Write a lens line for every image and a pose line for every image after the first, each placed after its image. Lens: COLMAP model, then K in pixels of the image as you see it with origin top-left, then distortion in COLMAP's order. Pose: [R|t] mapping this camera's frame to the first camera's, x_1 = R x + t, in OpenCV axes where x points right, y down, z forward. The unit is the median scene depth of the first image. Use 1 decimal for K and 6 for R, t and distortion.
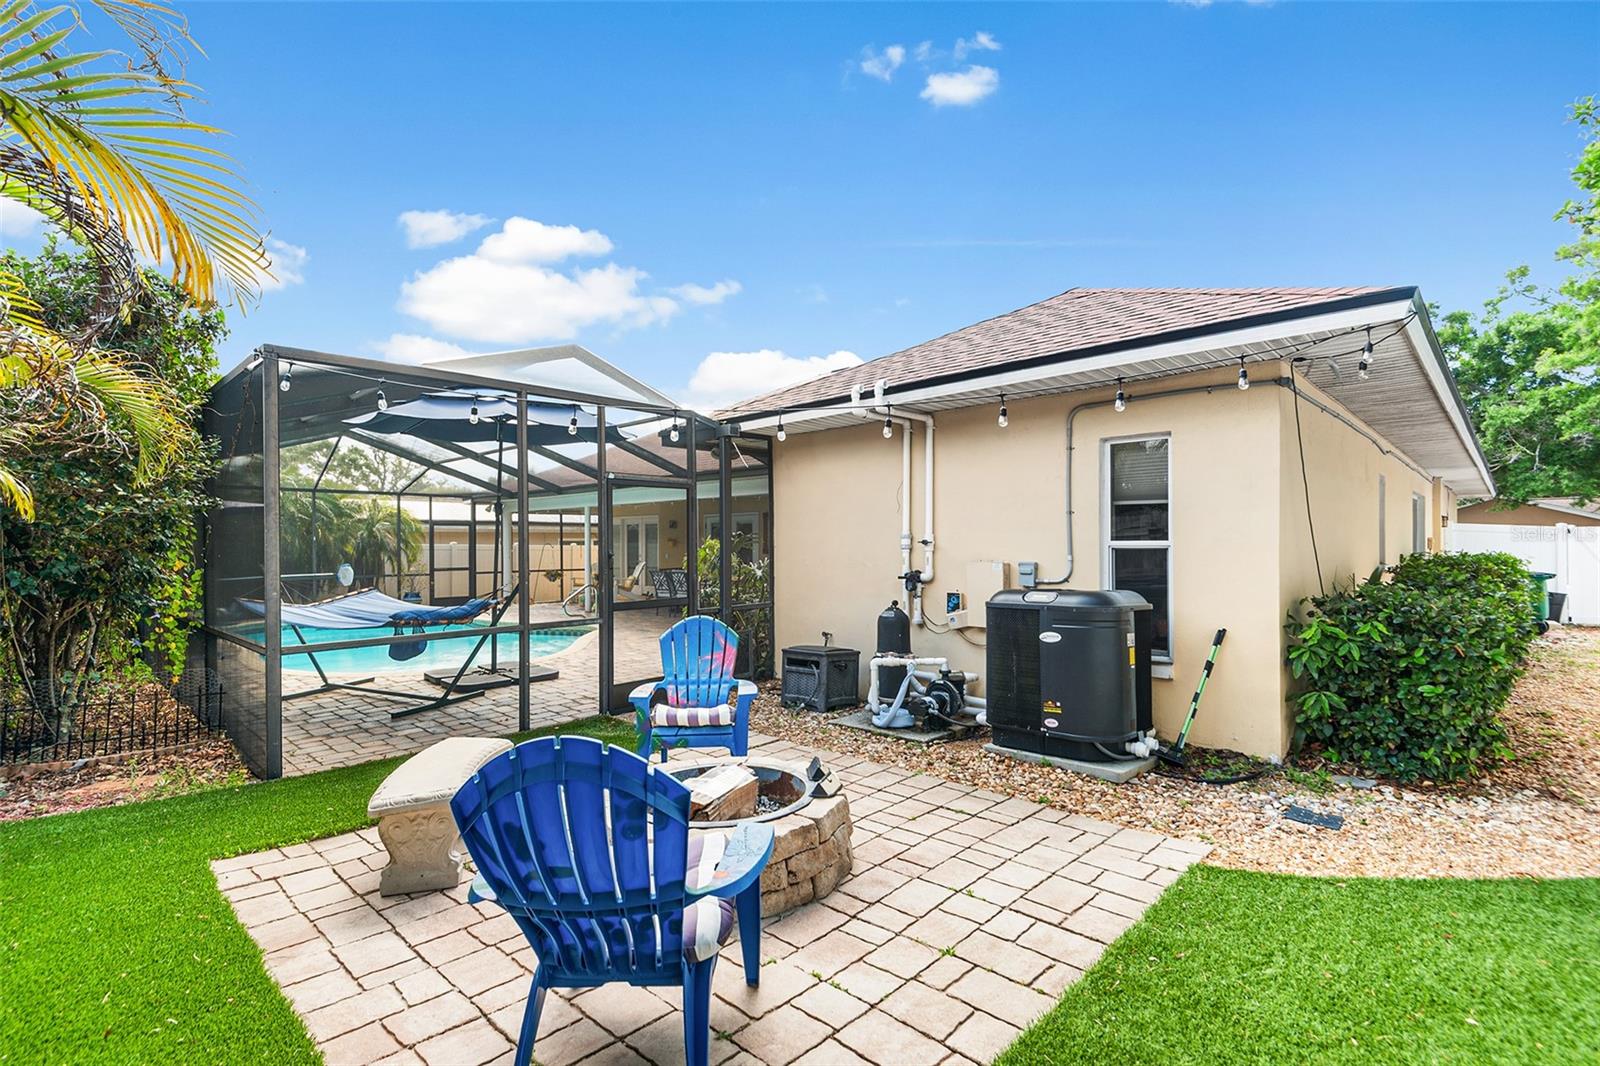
lens RADIAL K [[730.5, 0, 796.2], [0, 730.5, 543.6], [0, 0, 1]] dist [0.001248, 0.000200]
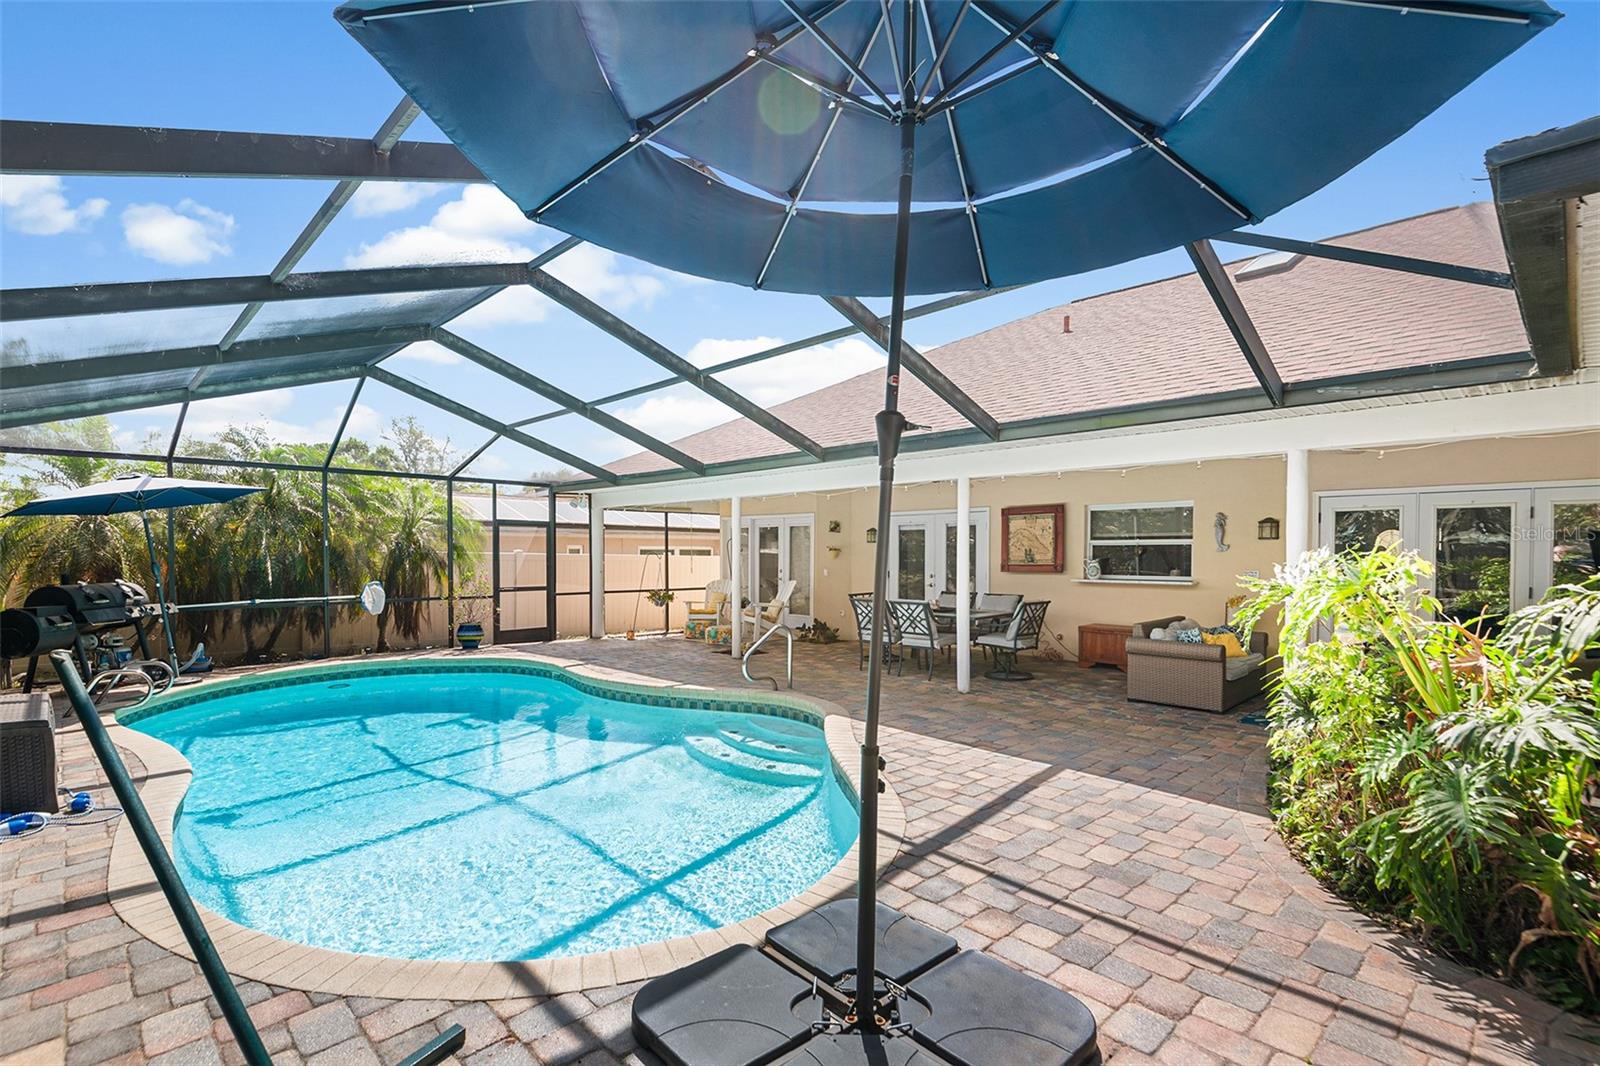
lens RADIAL K [[767.9, 0, 798.2], [0, 767.9, 580.7], [0, 0, 1]] dist [-0.000478, -0.000709]
pose [[0.999117, 0.010032, 0.040793, -0.228930], [-0.011627, 0.999170, 0.039051, -0.005075], [-0.040367, -0.039490, 0.998404, 0.239570]]
